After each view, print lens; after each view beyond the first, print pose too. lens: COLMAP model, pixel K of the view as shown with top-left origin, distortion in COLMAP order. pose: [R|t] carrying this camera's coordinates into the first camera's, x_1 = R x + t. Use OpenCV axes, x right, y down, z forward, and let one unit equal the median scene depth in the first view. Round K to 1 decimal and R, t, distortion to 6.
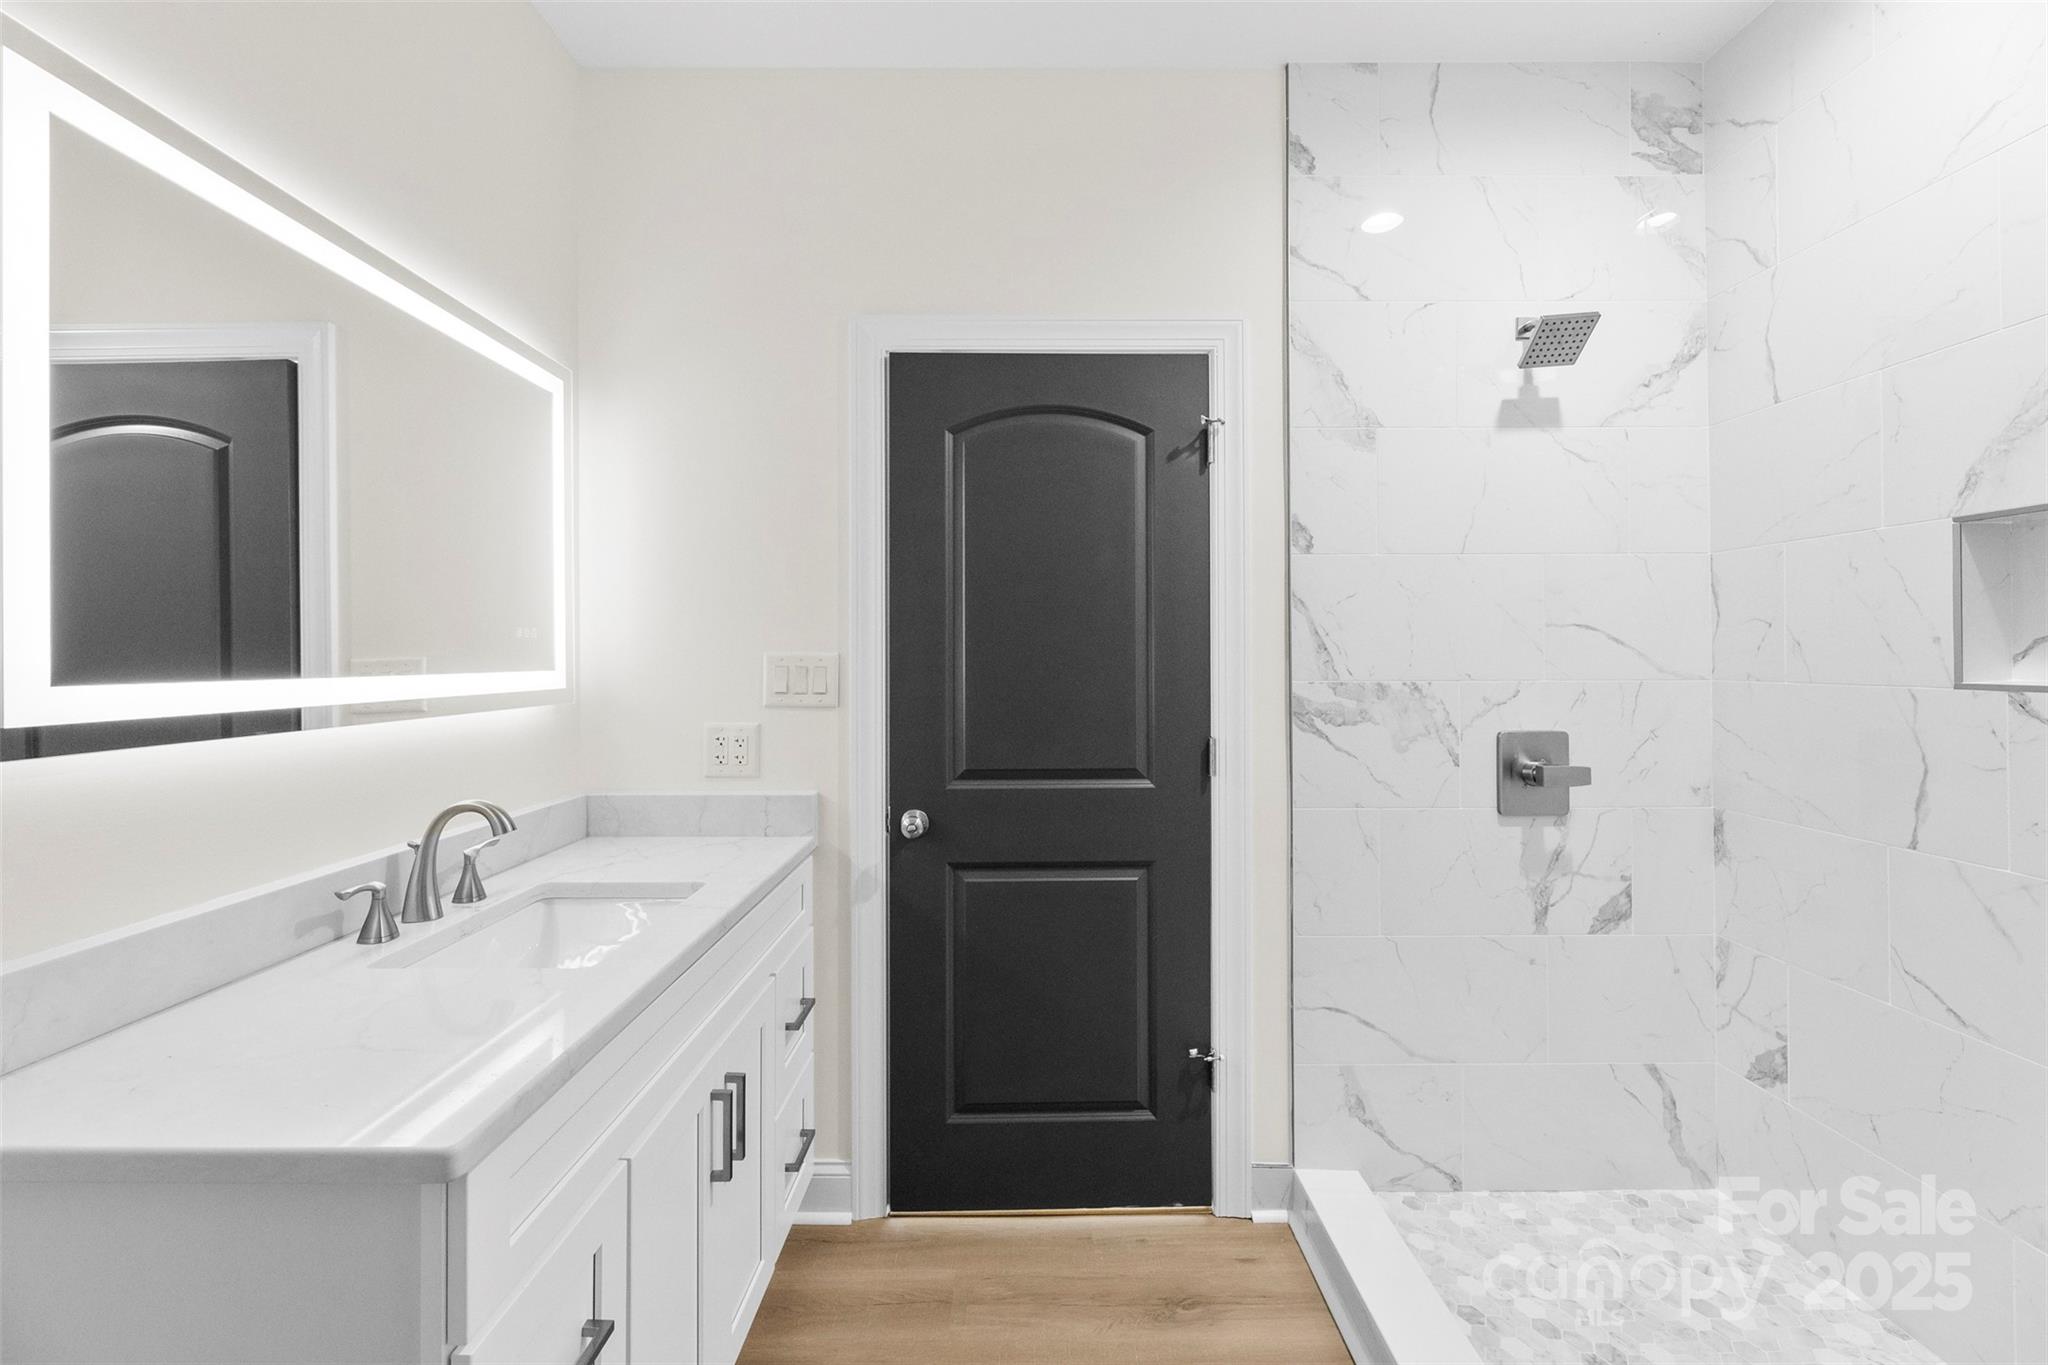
lens RADIAL K [[830.5, 0, 1028.9], [0, 830.5, 674.2], [0, 0, 1]] dist [-0.000267, -0.000025]
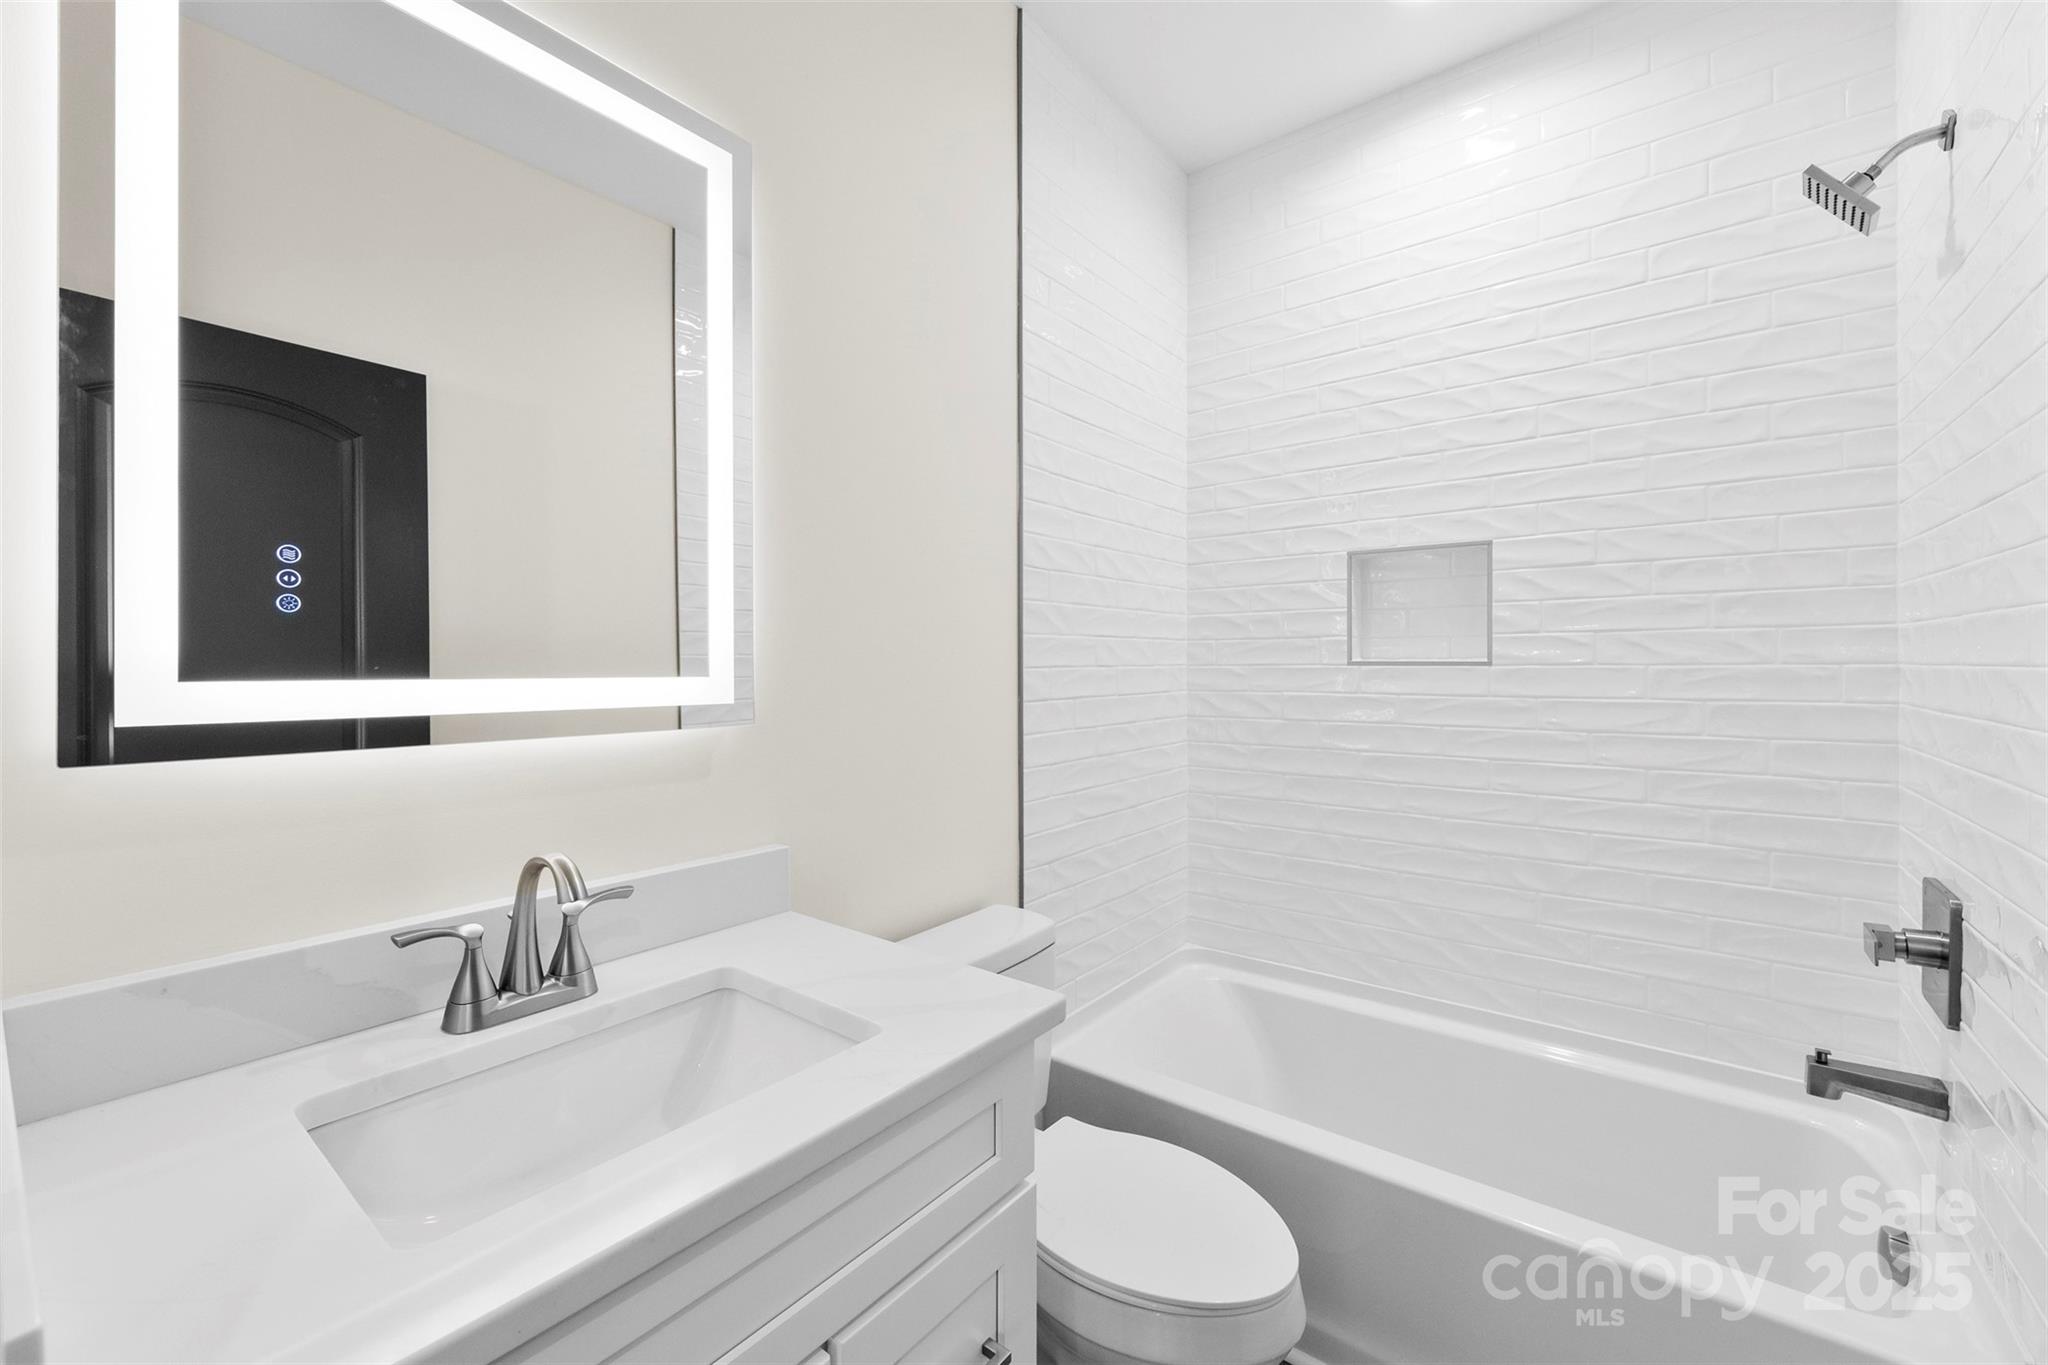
lens RADIAL K [[830.5, 0, 1028.9], [0, 830.5, 674.2], [0, 0, 1]] dist [-0.000267, -0.000025]
pose [[0.786287, 0.027222, -0.617262, 0.075564], [-0.030571, 0.999519, 0.005137, -0.022133], [0.617105, 0.014831, 0.786741, 0.736477]]
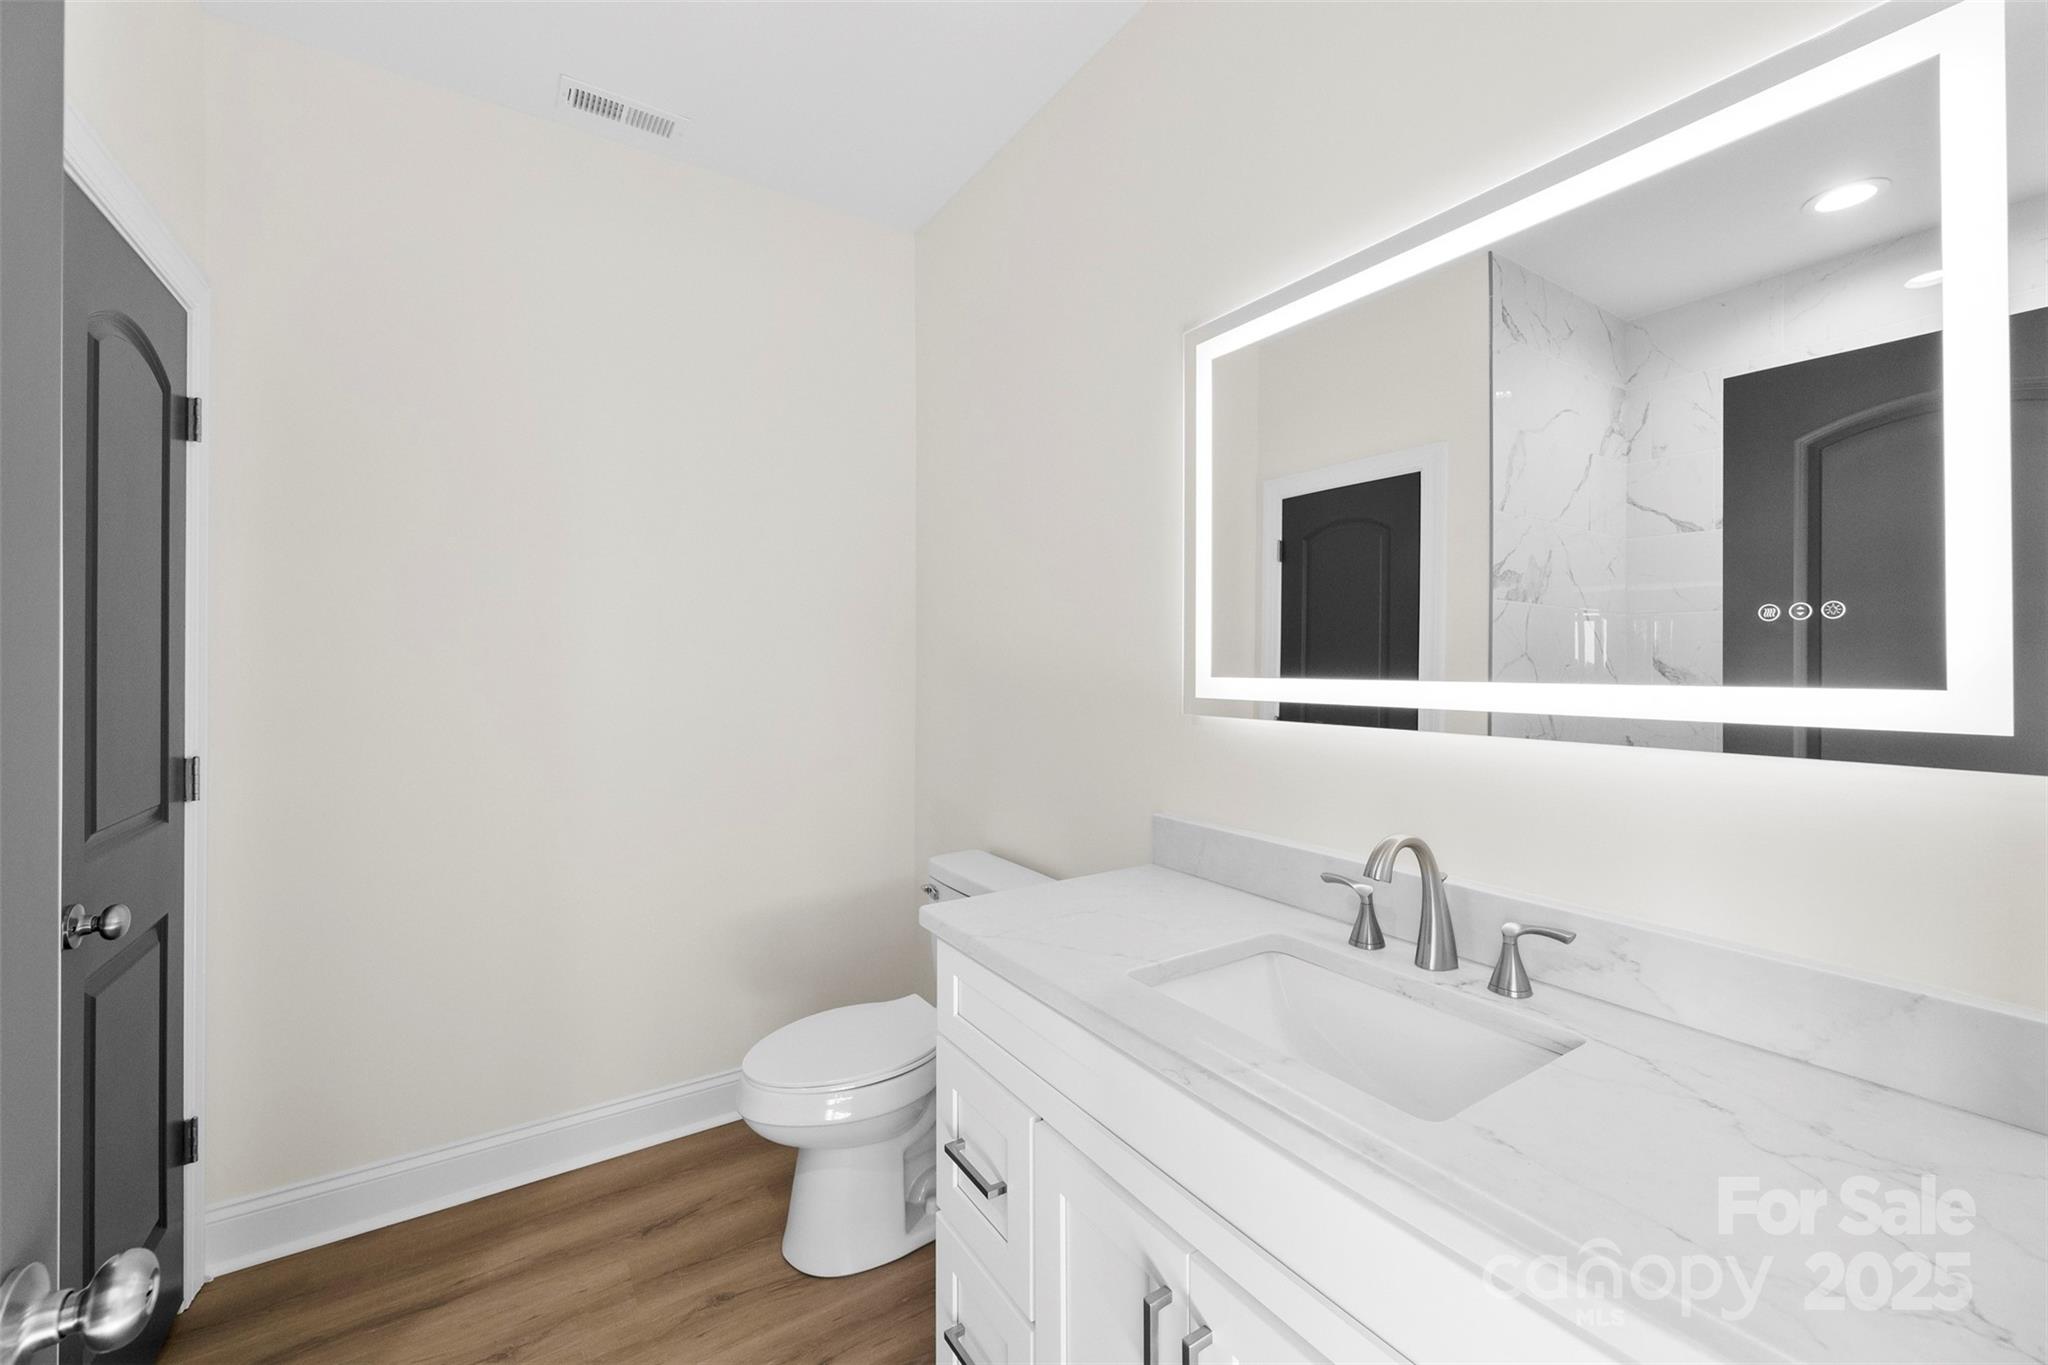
lens RADIAL K [[830.5, 0, 1028.9], [0, 830.5, 674.2], [0, 0, 1]] dist [-0.000267, -0.000025]
pose [[-0.820395, 0.022622, -0.571350, 0.118062], [0.001507, 0.999299, 0.037403, -0.043408], [0.571796, 0.029824, -0.819854, 1.596364]]
